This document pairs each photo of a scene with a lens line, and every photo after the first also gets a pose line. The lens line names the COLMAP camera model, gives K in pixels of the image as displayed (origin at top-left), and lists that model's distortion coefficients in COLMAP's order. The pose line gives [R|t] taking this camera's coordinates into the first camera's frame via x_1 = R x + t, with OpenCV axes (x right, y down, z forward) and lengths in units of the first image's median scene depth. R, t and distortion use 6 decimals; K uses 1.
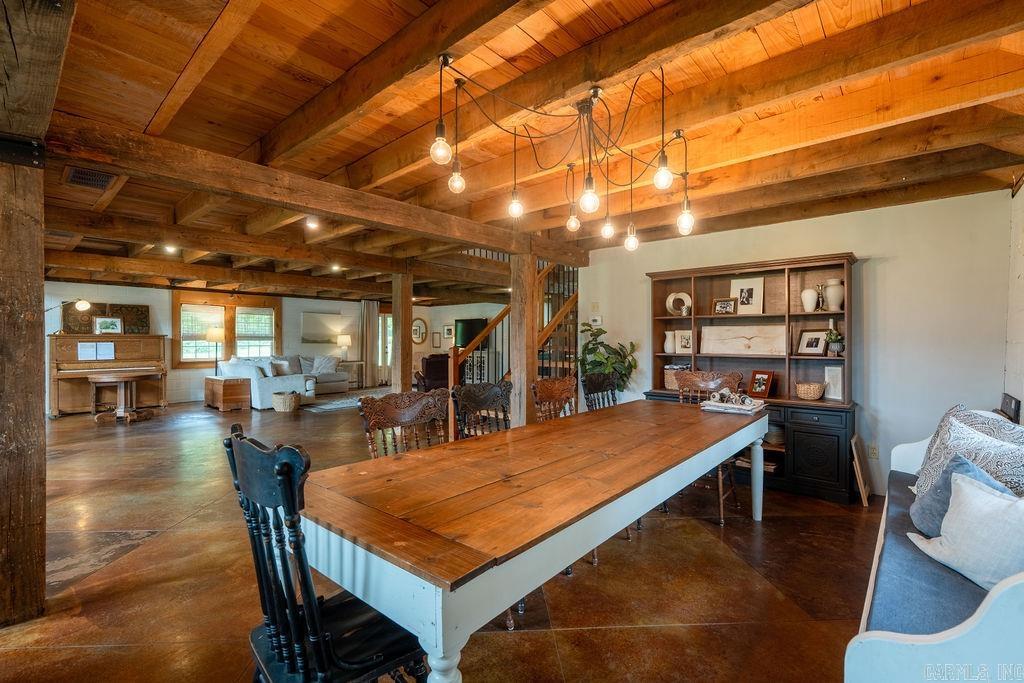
lens RADIAL K [[458.2, 0, 512.0], [0, 458.2, 341.5], [0, 0, 1]] dist [-0.006156, -0.000491]
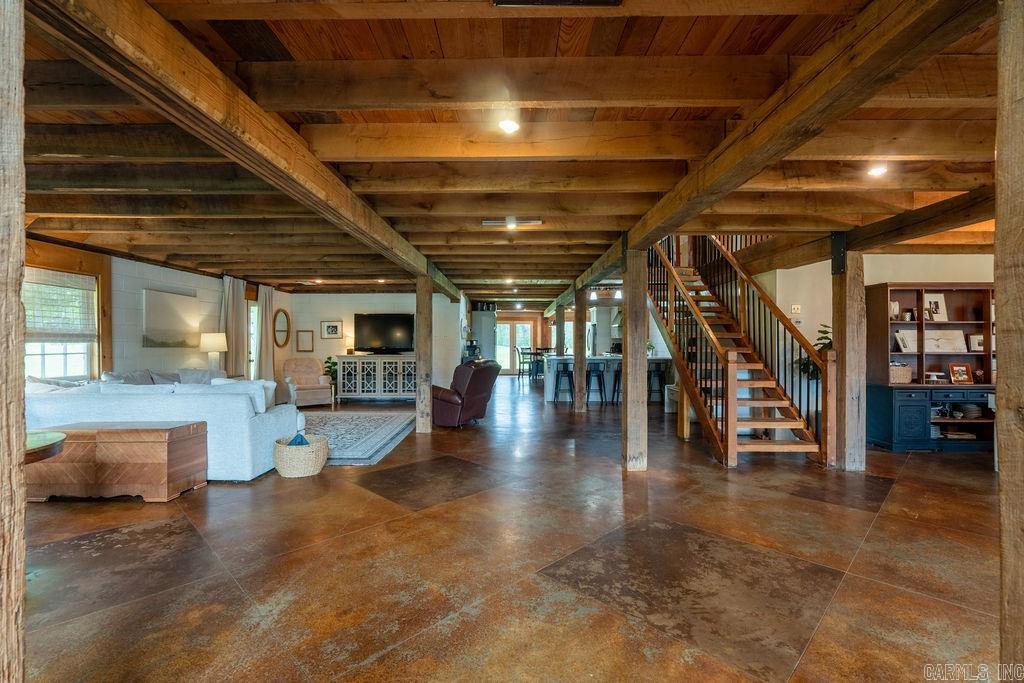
lens RADIAL K [[458.2, 0, 512.0], [0, 458.2, 341.5], [0, 0, 1]] dist [-0.006156, -0.000491]
pose [[0.751336, -0.001410, 0.659918, -0.499592], [0.002936, 0.999995, -0.001206, -0.001475], [-0.659913, 0.002844, 0.751337, 0.329418]]
